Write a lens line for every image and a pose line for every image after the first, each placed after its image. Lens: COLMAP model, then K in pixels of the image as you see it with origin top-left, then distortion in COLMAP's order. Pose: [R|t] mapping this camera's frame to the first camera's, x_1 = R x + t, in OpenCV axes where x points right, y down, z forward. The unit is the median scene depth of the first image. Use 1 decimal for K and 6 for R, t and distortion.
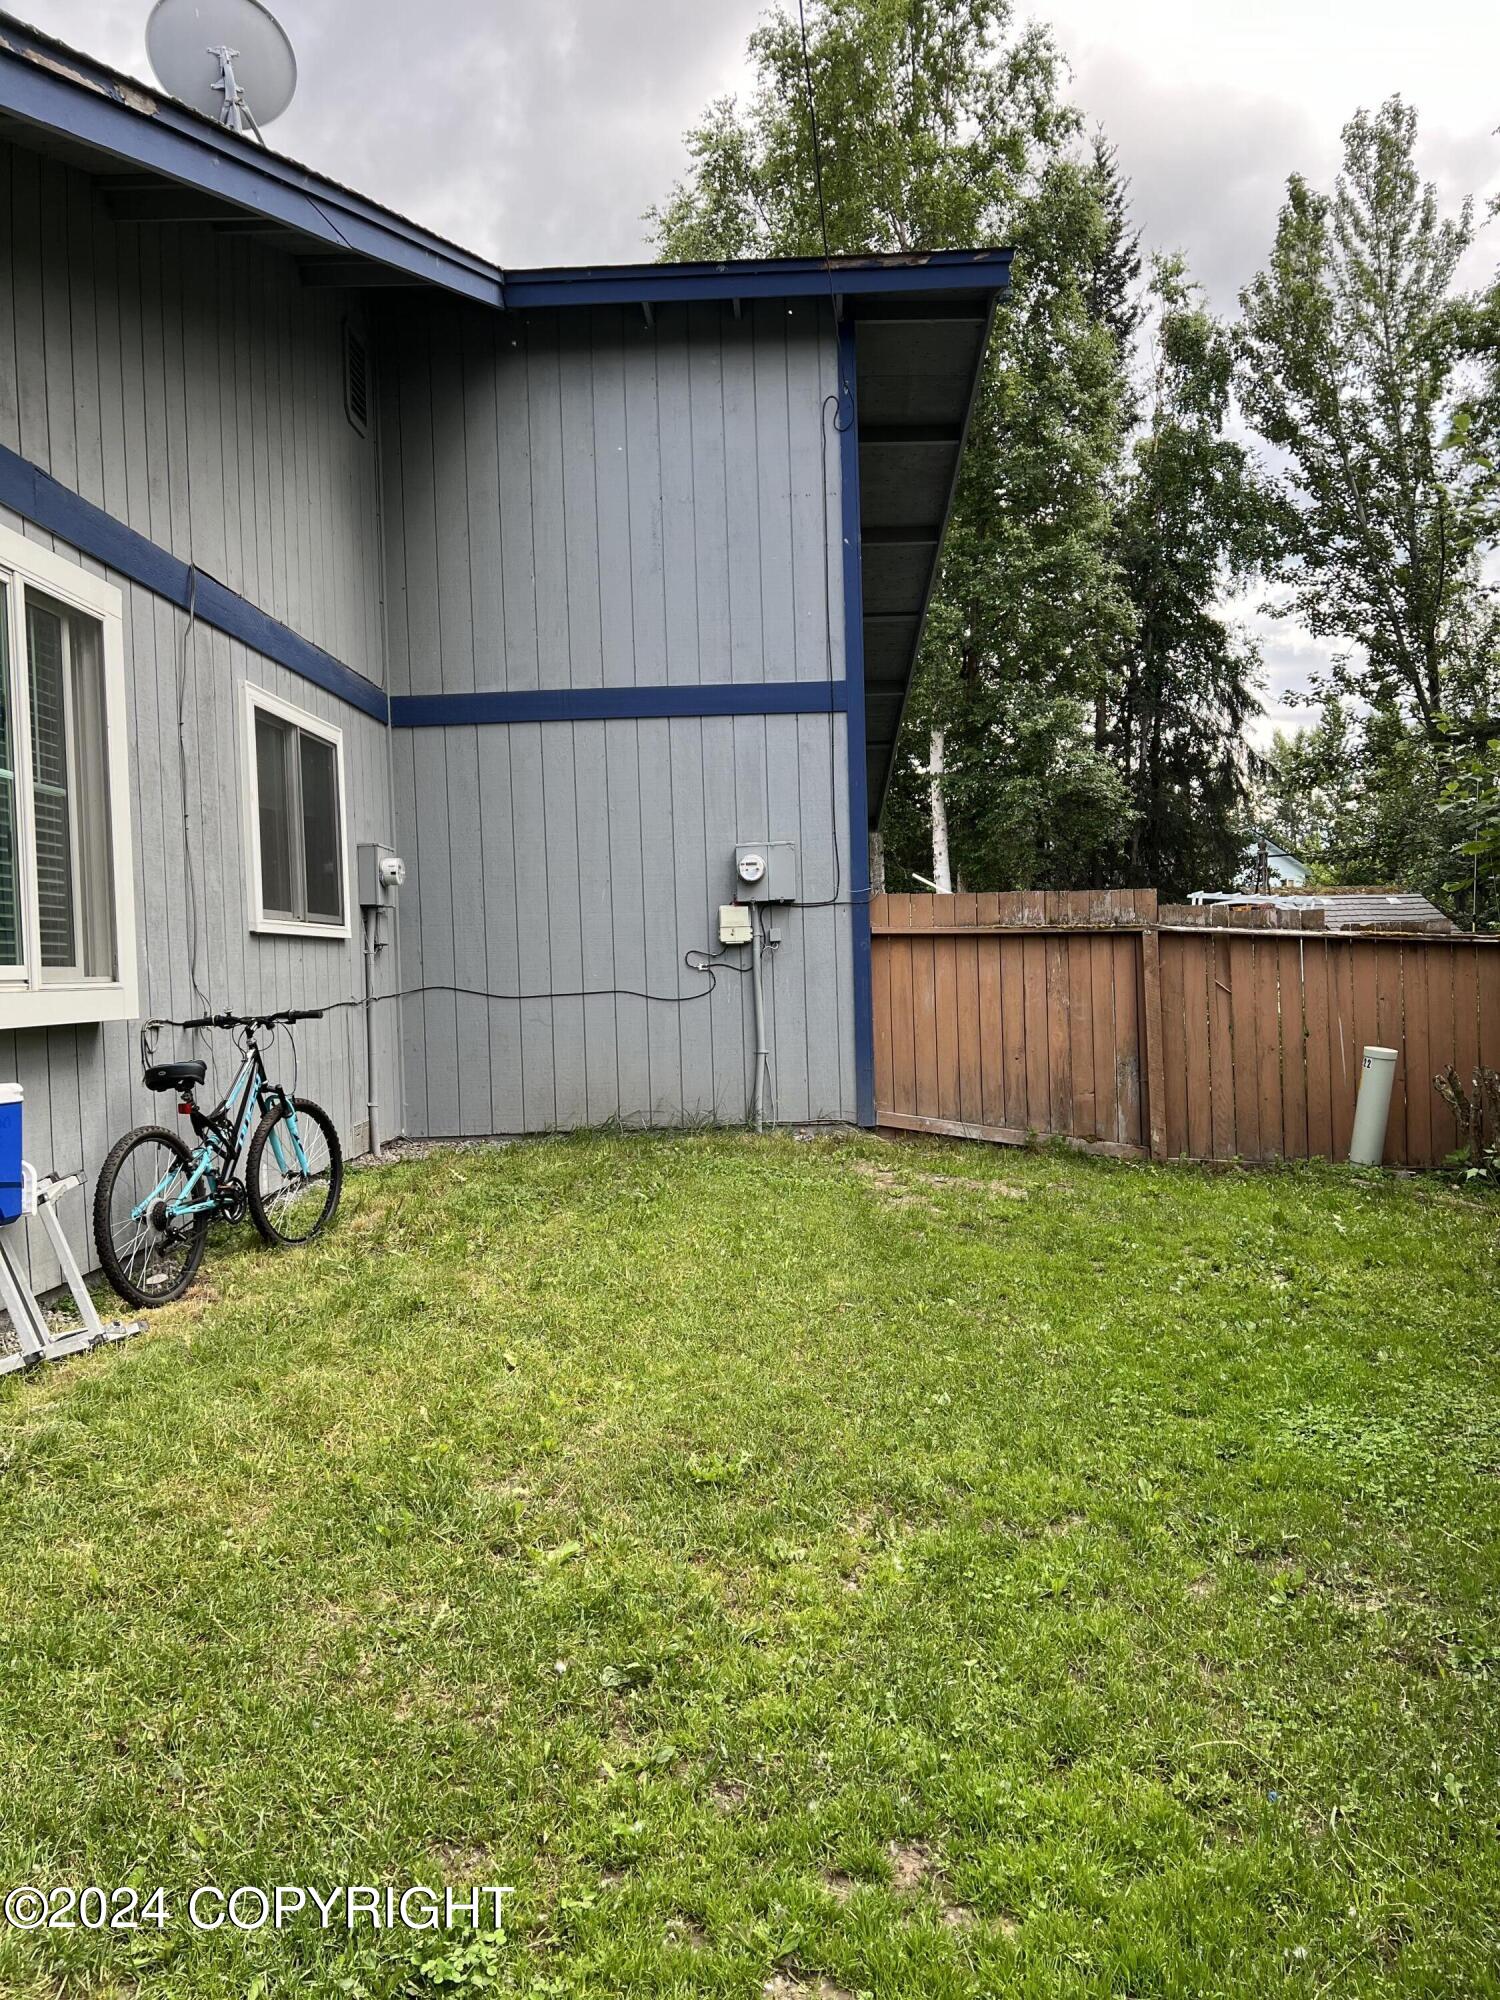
lens RADIAL K [[1503.1, 0, 757.0], [0, 1503.1, 1002.6], [0, 0, 1]] dist [0.049668, -0.059012]
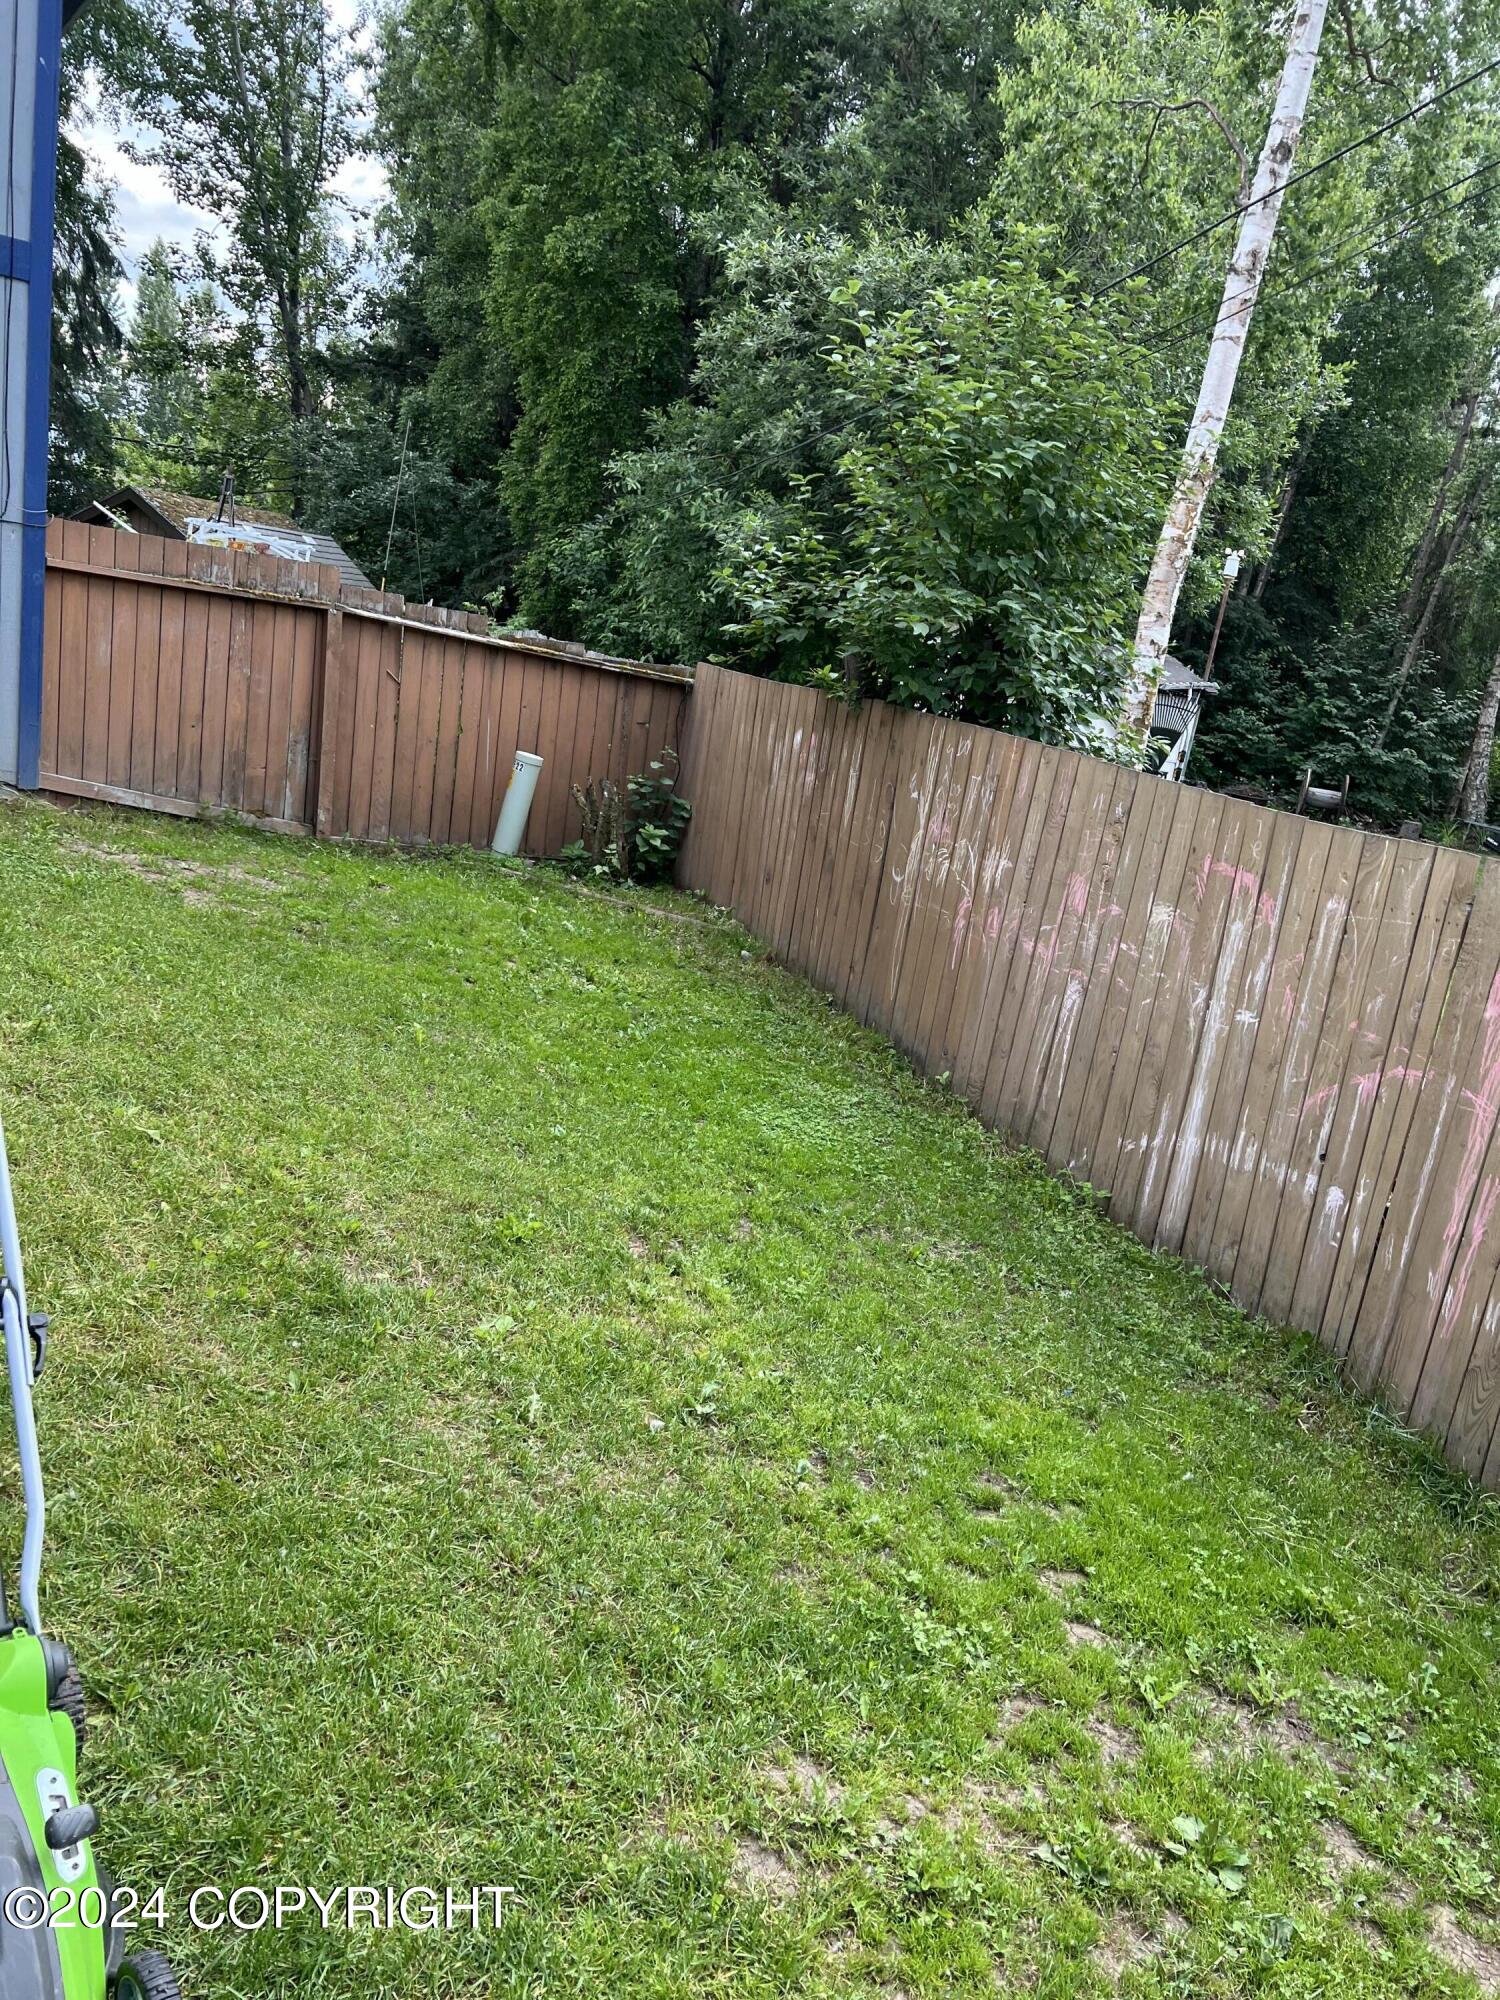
lens RADIAL K [[1503.1, 0, 761.1], [0, 1503.1, 1013.1], [0, 0, 1]] dist [0.049668, -0.059012]
pose [[0.698937, -0.043193, 0.713878, -0.266457], [-0.150493, 0.966943, 0.205848, -0.038192], [-0.699170, -0.251308, 0.669332, 0.067340]]
